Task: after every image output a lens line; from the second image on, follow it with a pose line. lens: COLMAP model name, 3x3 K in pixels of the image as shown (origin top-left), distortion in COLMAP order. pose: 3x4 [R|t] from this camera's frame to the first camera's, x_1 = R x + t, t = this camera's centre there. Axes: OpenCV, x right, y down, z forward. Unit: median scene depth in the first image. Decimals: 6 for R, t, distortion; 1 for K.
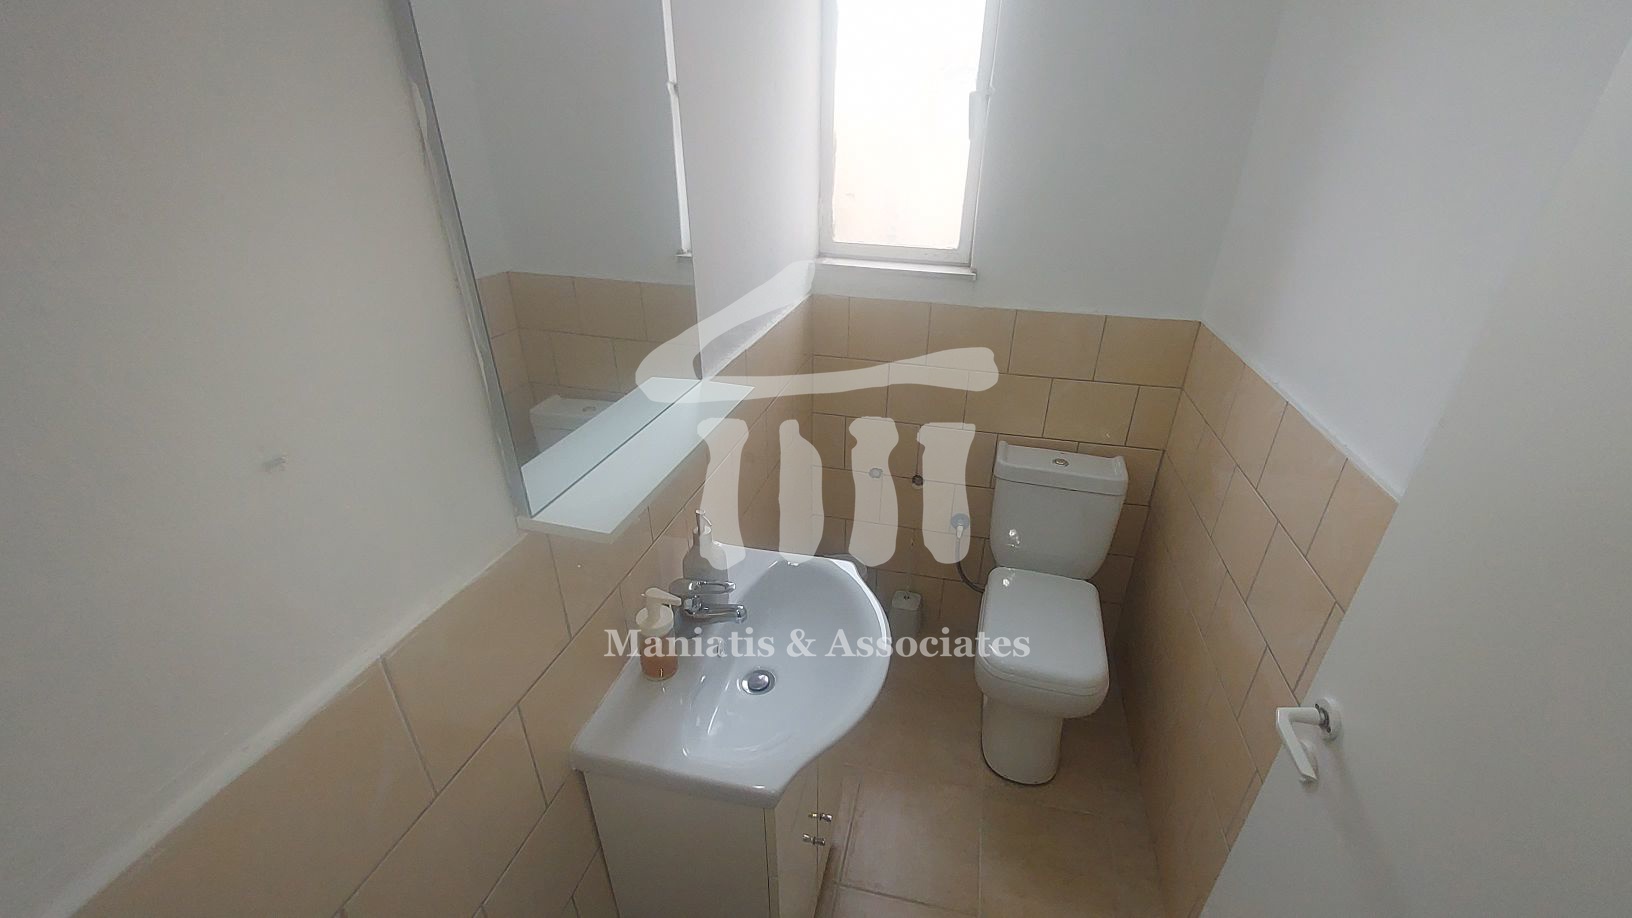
lens RADIAL K [[656.5, 0, 844.8], [0, 656.5, 478.1], [0, 0, 1]] dist [0.003205, 0.000072]
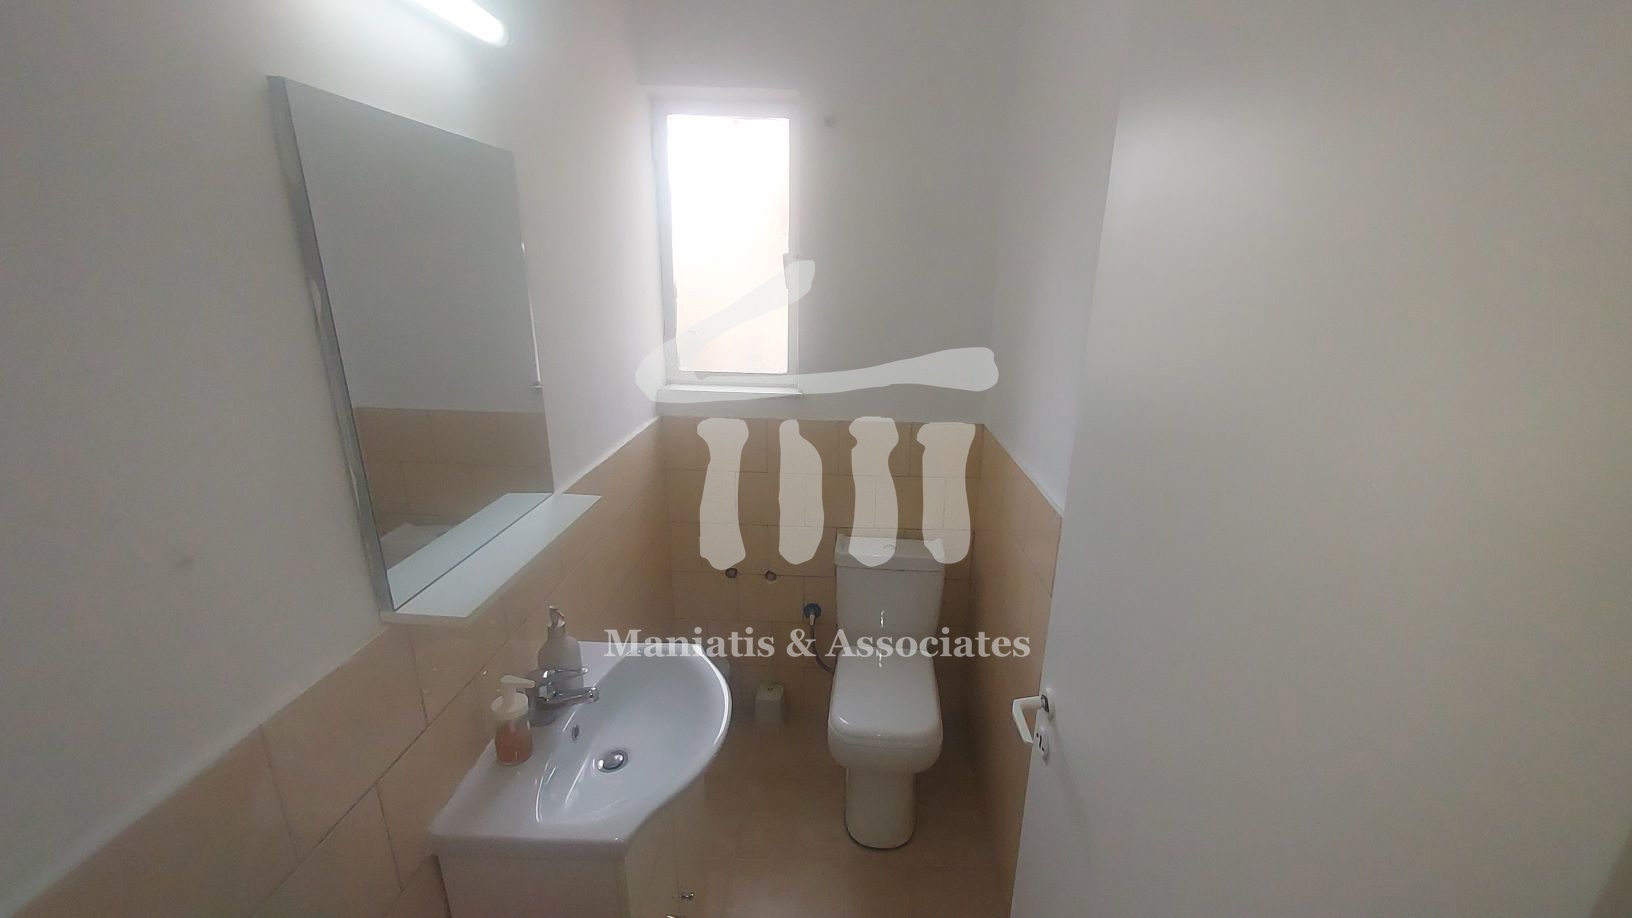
lens RADIAL K [[653.4, 0, 843.3], [0, 653.4, 474.8], [0, 0, 1]] dist [-0.002711, -0.000348]
pose [[0.980525, -0.059181, 0.187266, 0.063349], [0.091305, 0.981572, -0.167870, 0.055581], [-0.173880, 0.181699, 0.967859, -0.187792]]
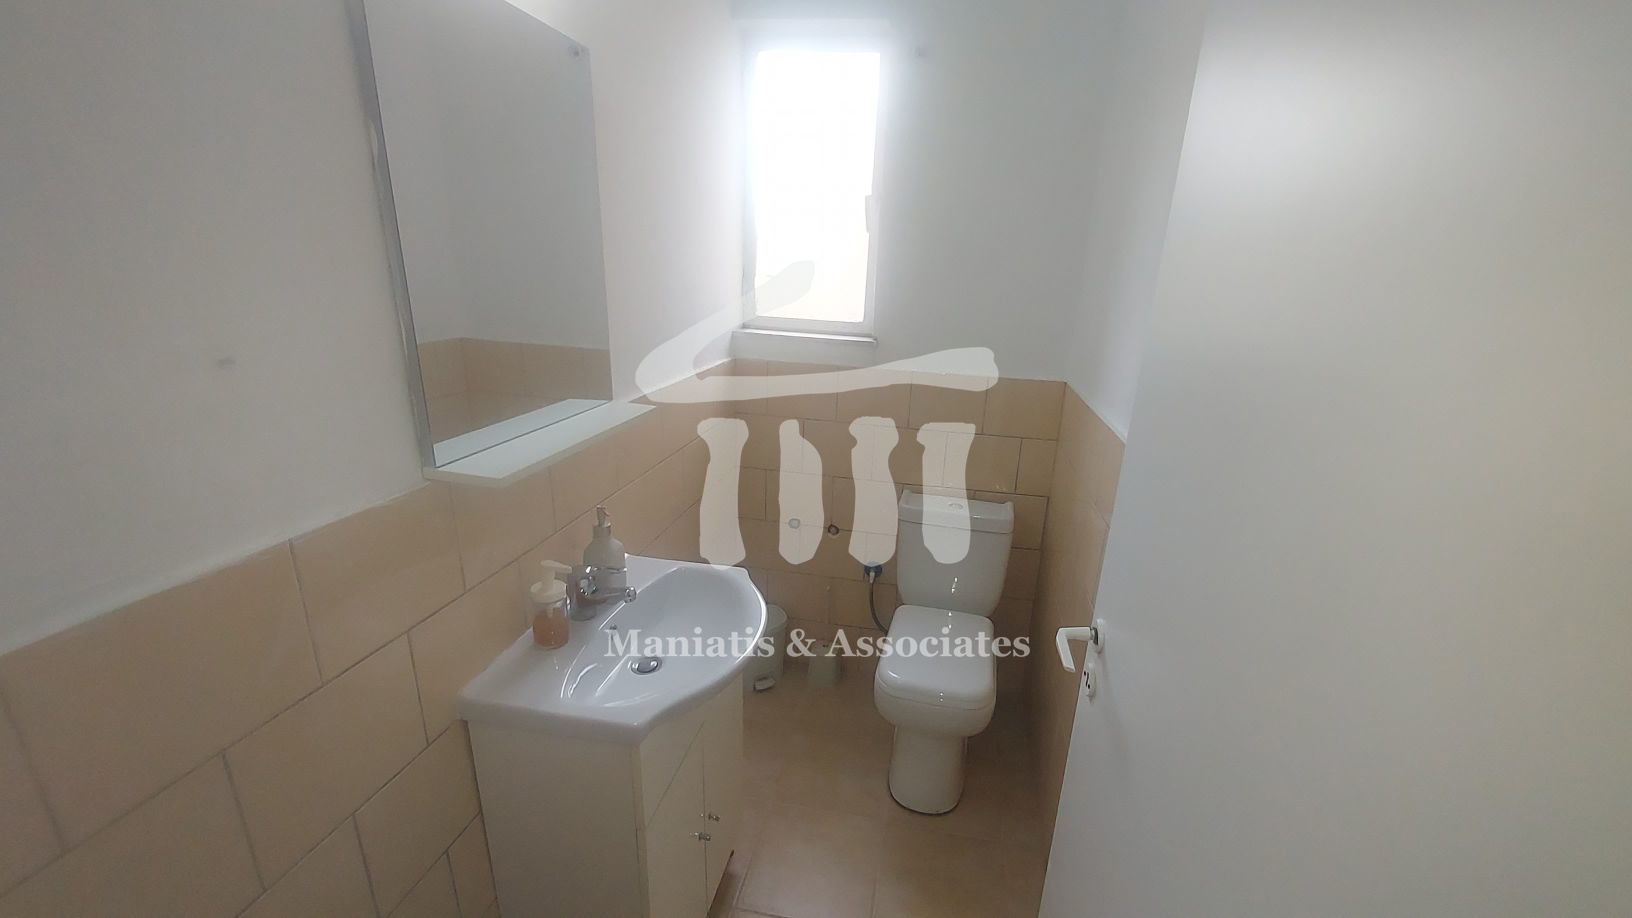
lens RADIAL K [[653.4, 0, 843.3], [0, 653.4, 474.8], [0, 0, 1]] dist [-0.002711, -0.000348]
pose [[0.998594, 0.007266, 0.052507, 0.124276], [0.001655, 0.985804, -0.167893, 0.167149], [-0.052981, 0.167744, 0.984406, -0.128238]]
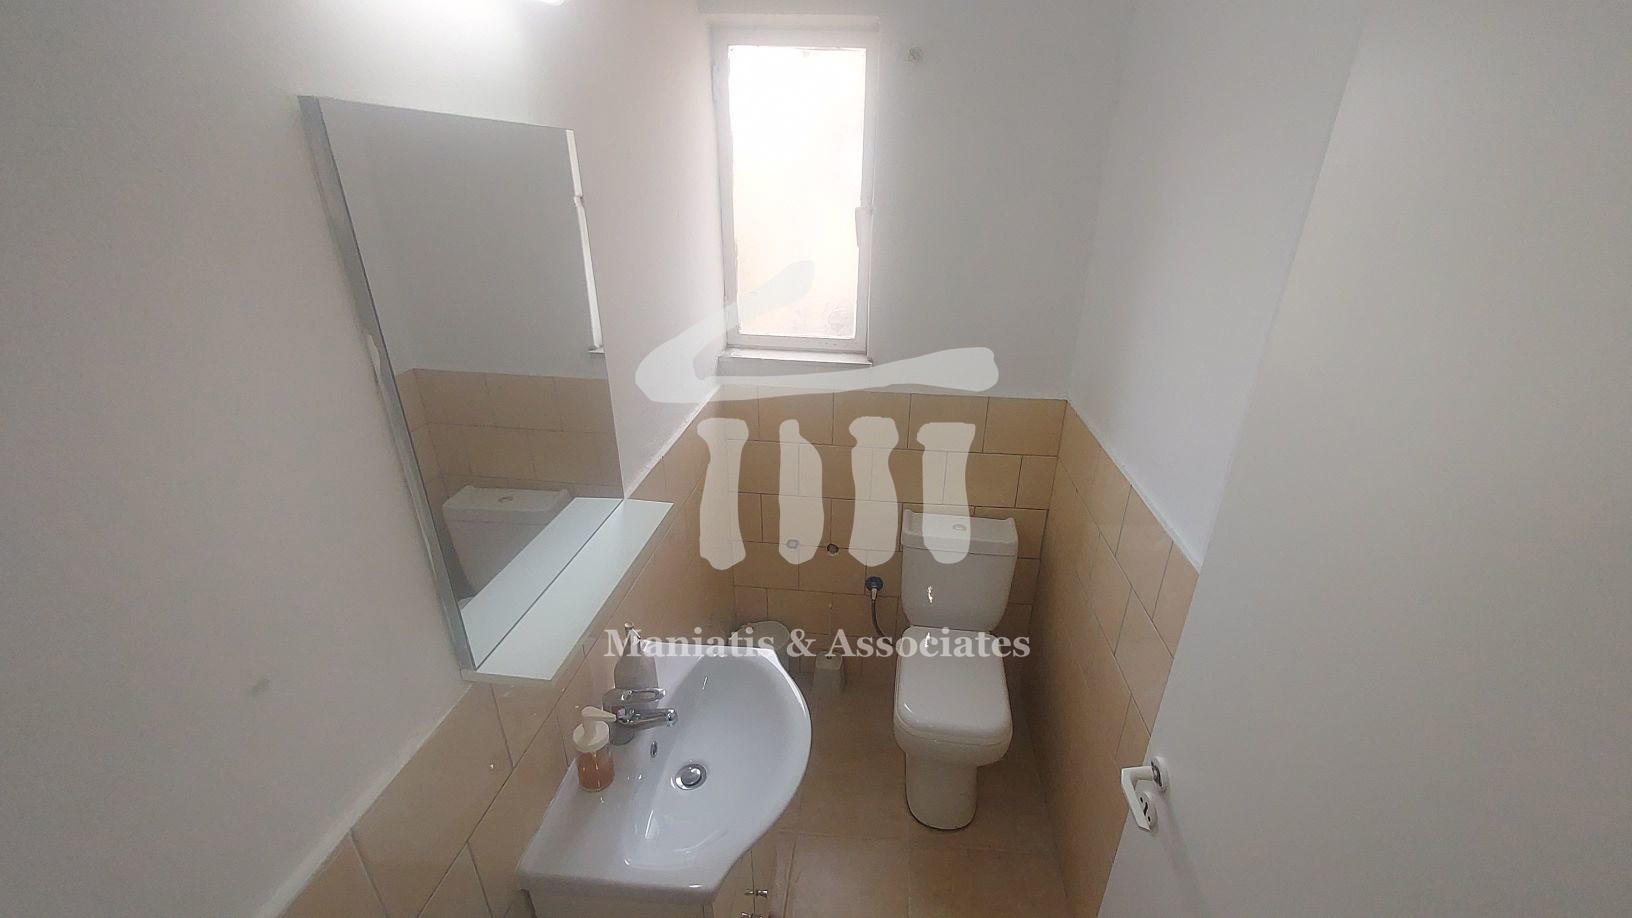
lens RADIAL K [[656.5, 0, 844.8], [0, 656.5, 478.1], [0, 0, 1]] dist [0.003205, 0.000072]
pose [[0.991169, -0.057219, 0.119625, 0.016830], [0.062803, 0.997080, -0.043440, -0.109286], [-0.116790, 0.050569, 0.991868, -0.118694]]
